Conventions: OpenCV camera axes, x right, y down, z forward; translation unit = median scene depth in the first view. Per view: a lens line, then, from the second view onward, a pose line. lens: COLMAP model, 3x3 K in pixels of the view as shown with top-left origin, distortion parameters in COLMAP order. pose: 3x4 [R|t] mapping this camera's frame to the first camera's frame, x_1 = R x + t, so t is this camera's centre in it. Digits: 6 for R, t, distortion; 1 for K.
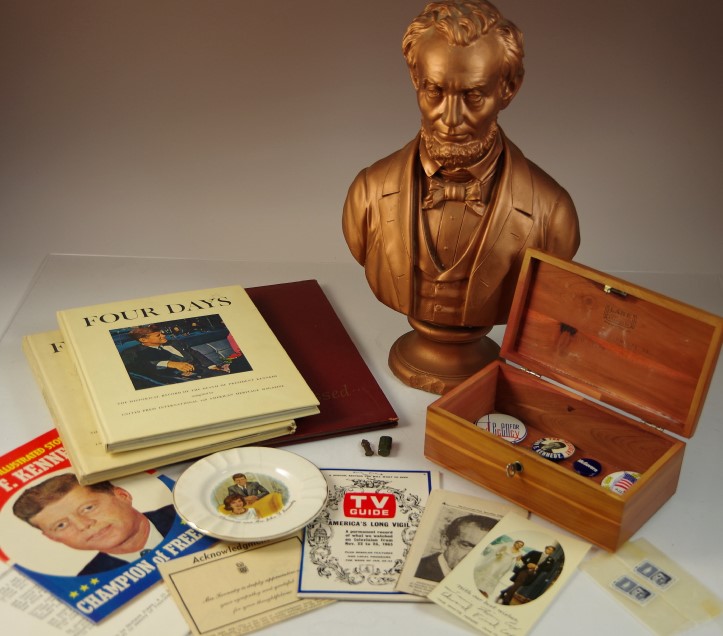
lens RADIAL K [[1170.1, 0, 439.6], [0, 1170.1, 329.9], [0, 0, 1]] dist [-0.017328, 0.013116]
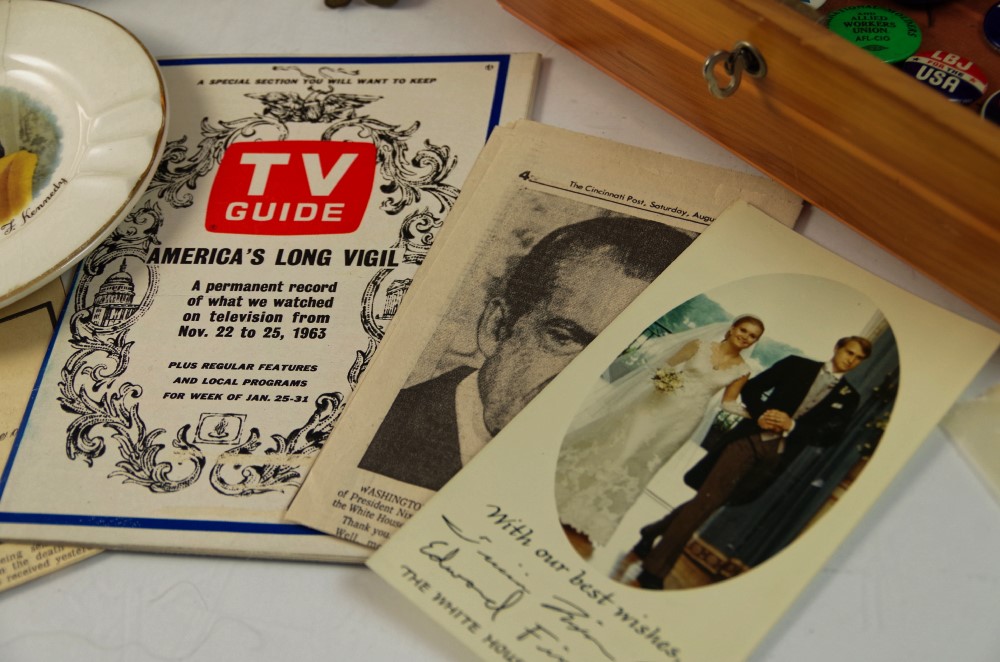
lens RADIAL K [[1790.0, 0, 500.0], [0, 1790.0, 331.0], [0, 0, 1]] dist [-0.033133, -0.248217]
pose [[0.964723, 0.014048, -0.262892, 0.122133], [0.085538, 0.927673, 0.363465, 0.015347], [0.248983, -0.373130, 0.893746, 0.567336]]
